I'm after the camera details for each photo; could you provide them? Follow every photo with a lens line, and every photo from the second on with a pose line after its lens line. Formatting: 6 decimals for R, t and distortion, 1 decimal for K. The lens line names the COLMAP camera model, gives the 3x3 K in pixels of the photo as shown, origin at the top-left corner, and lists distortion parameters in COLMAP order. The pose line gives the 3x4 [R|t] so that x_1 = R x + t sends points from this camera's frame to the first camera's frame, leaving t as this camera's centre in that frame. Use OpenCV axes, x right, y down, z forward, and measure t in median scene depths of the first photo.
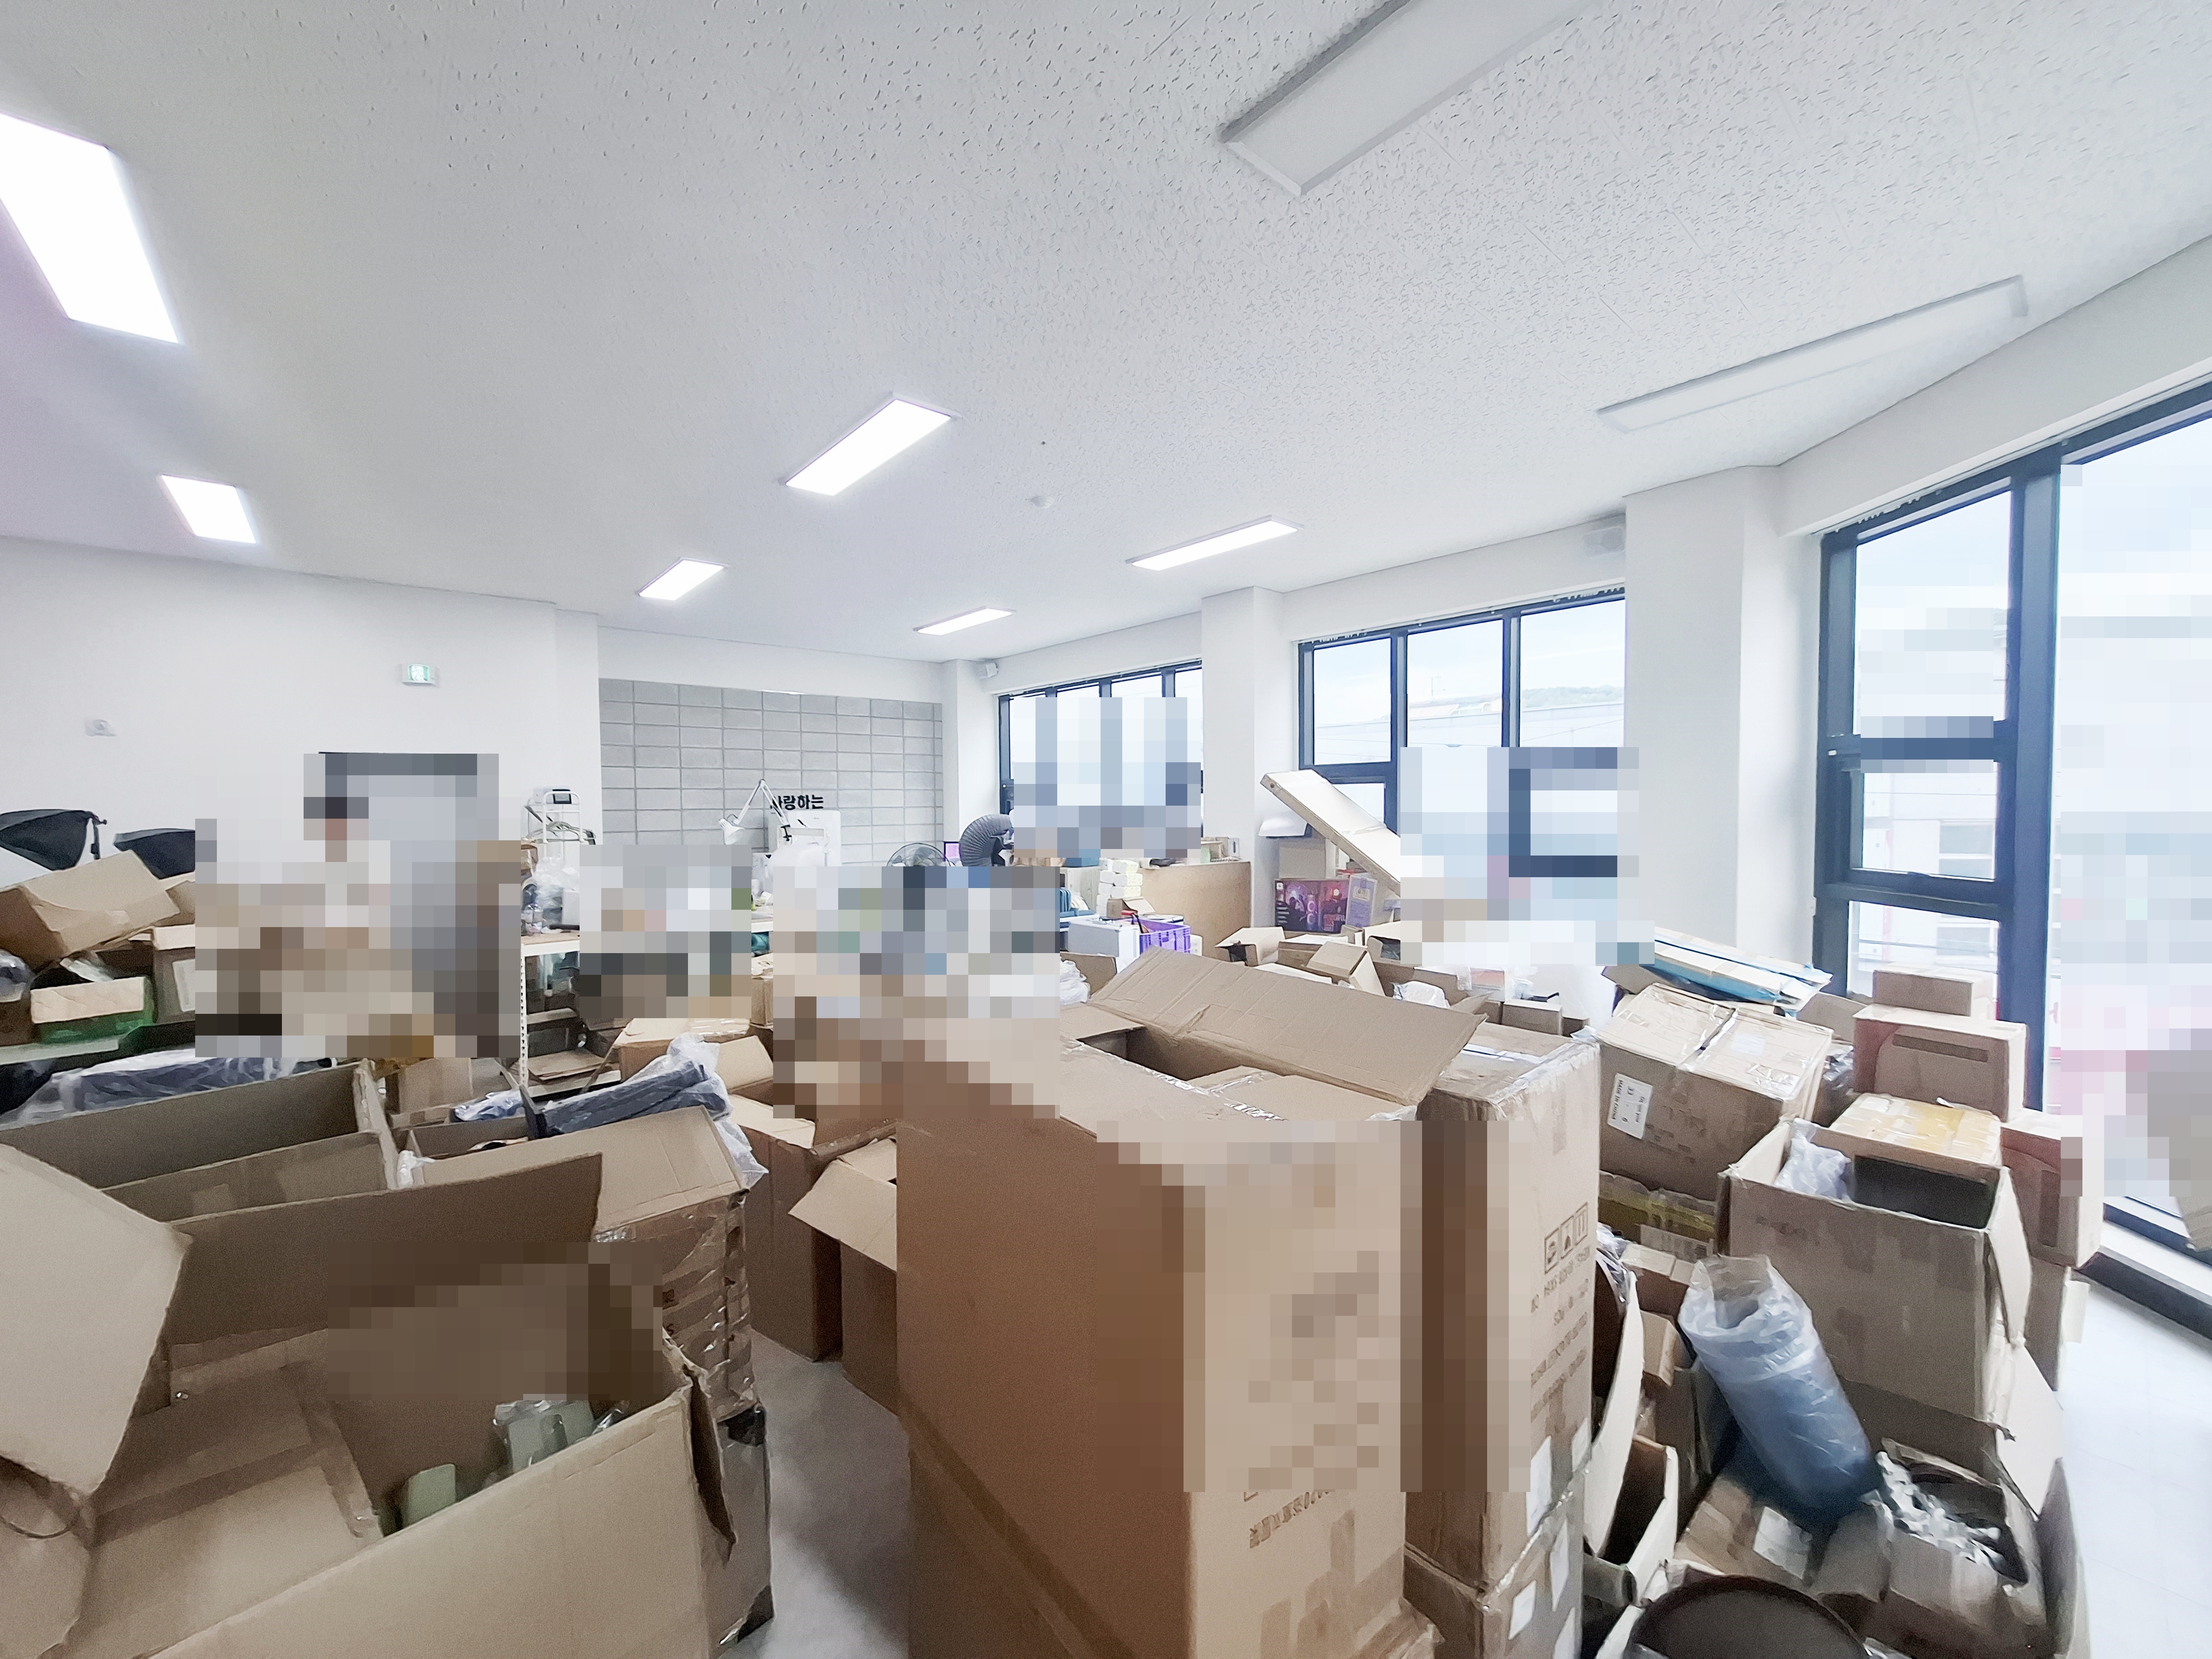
lens RADIAL K [[869.0, 0, 1106.0], [0, 869.0, 829.5], [0, 0, 1]] dist [0.000807, -0.000148]
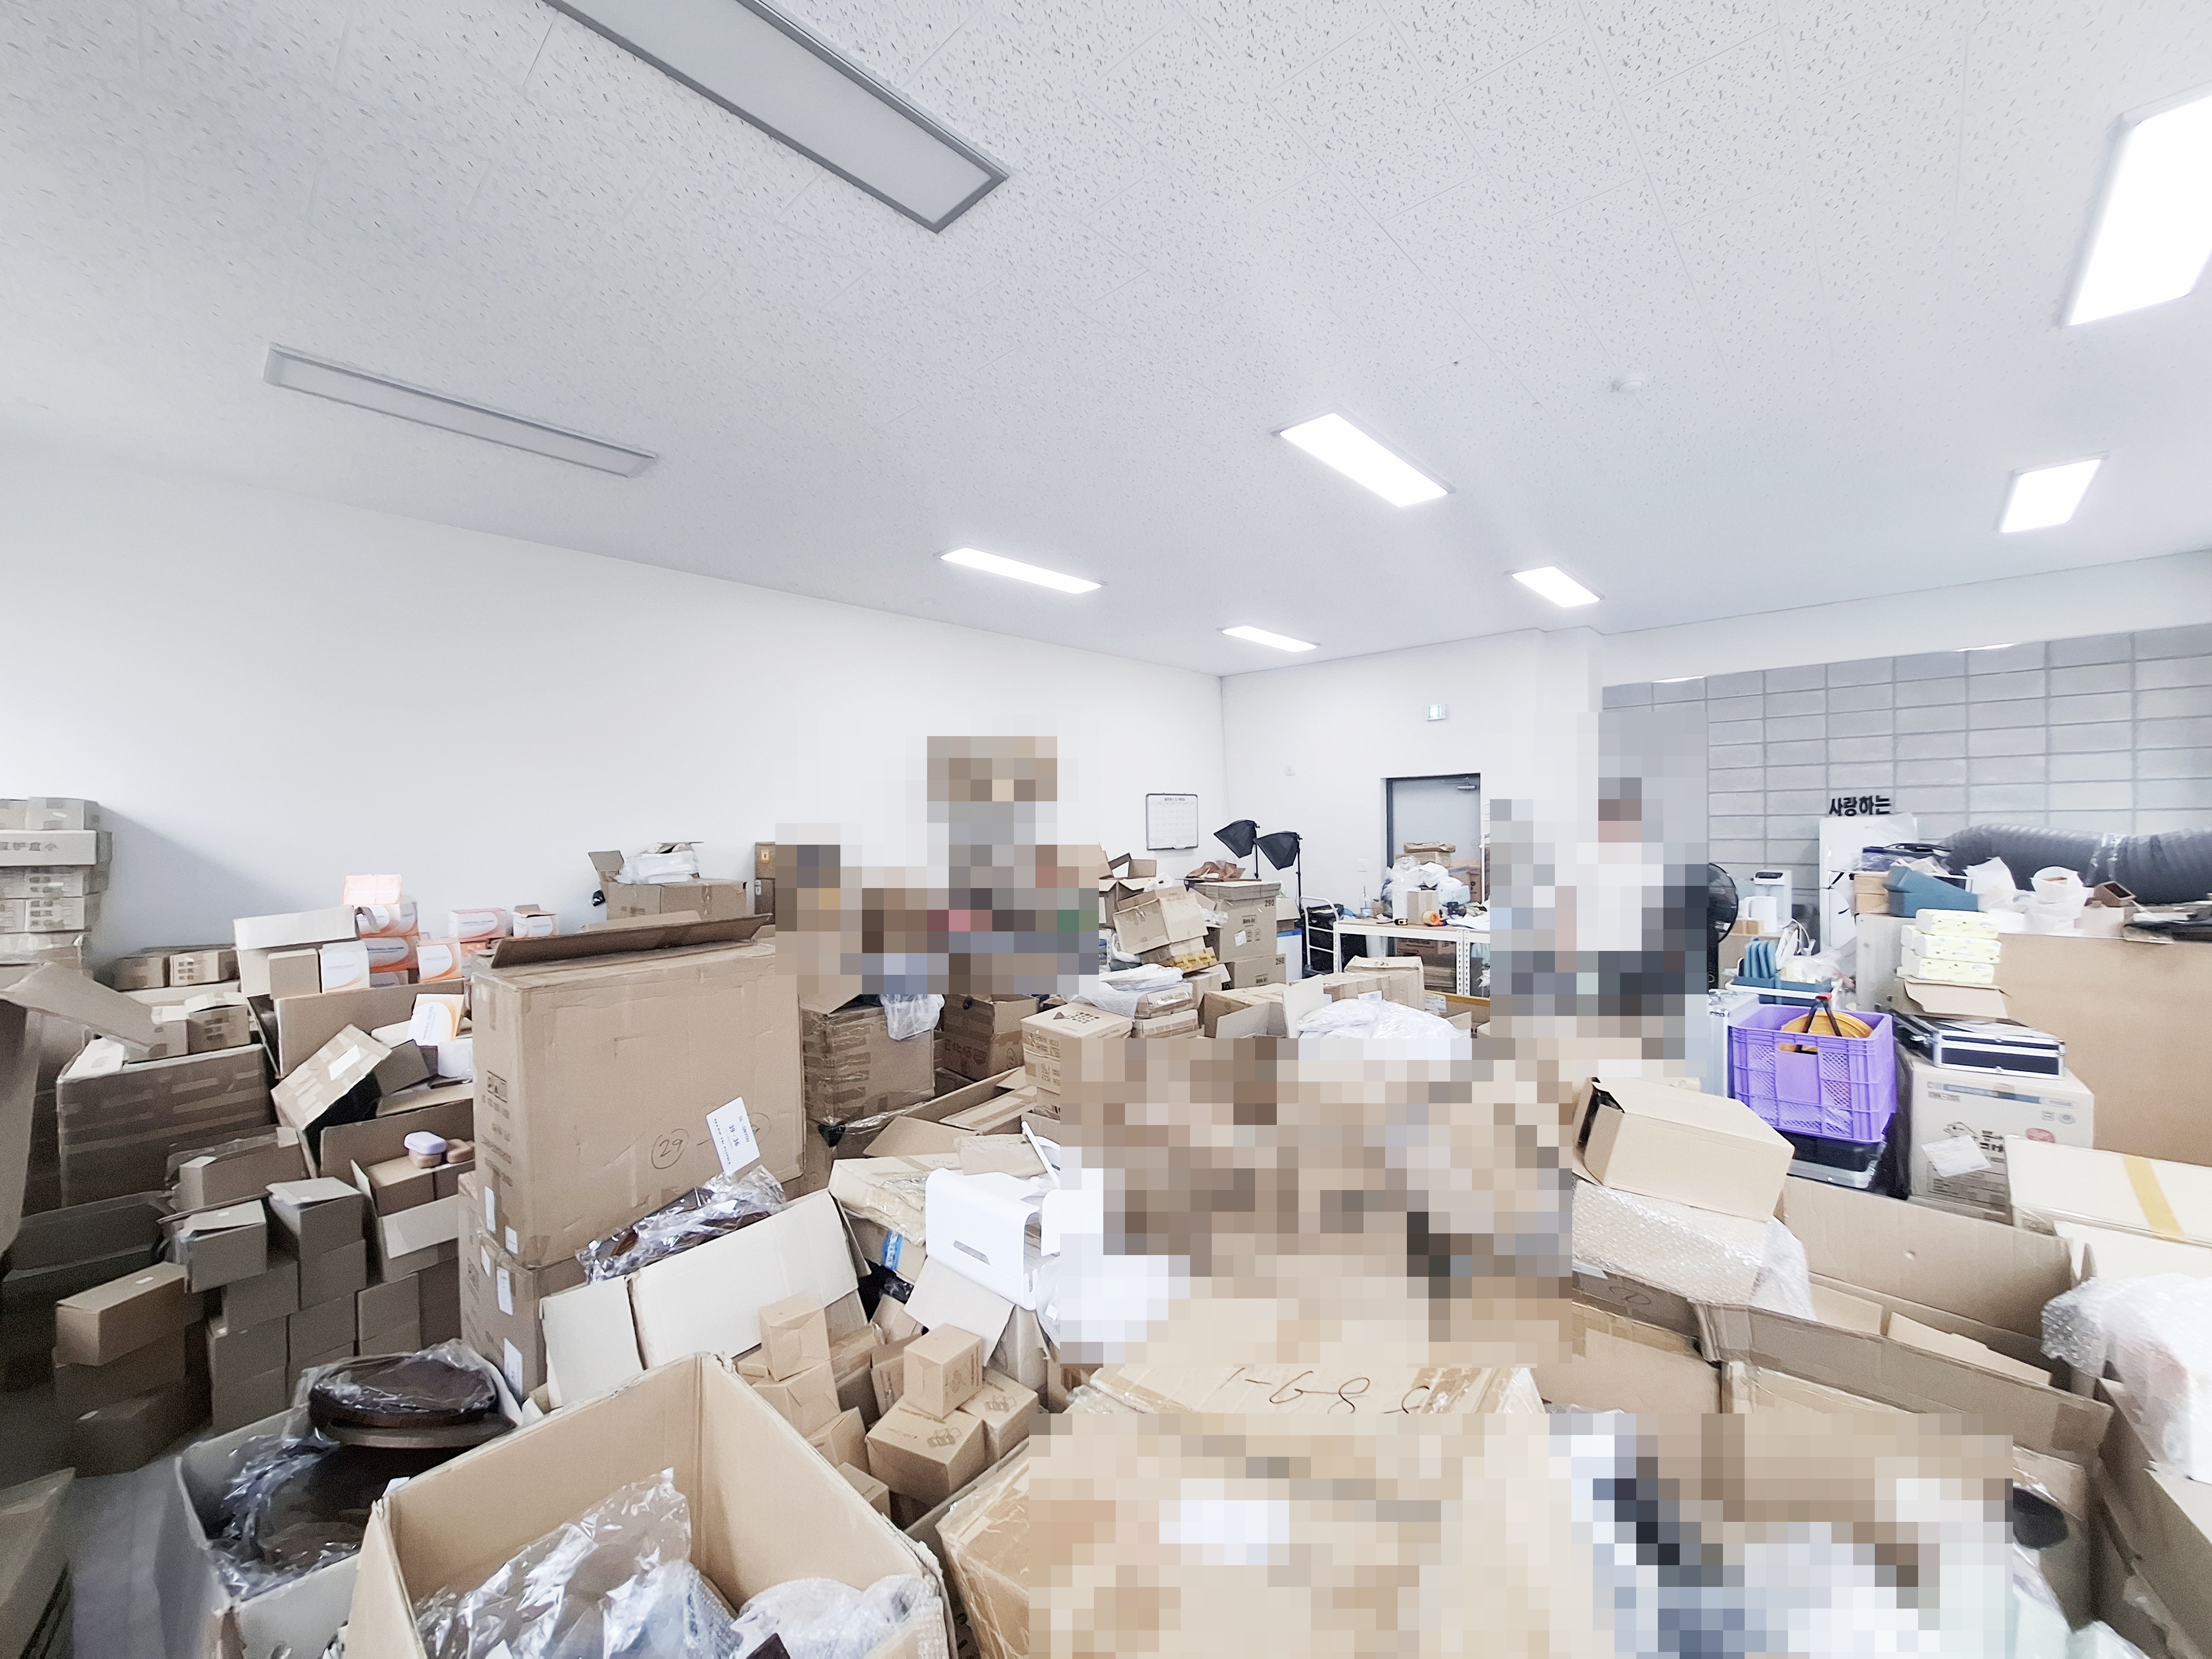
lens RADIAL K [[869.0, 0, 1106.0], [0, 869.0, 829.5], [0, 0, 1]] dist [0.000807, -0.000148]
pose [[0.113003, 0.010950, -0.993534, 0.320512], [-0.015660, 0.999835, 0.009238, -0.007835], [0.993471, 0.014514, 0.113156, 0.276579]]
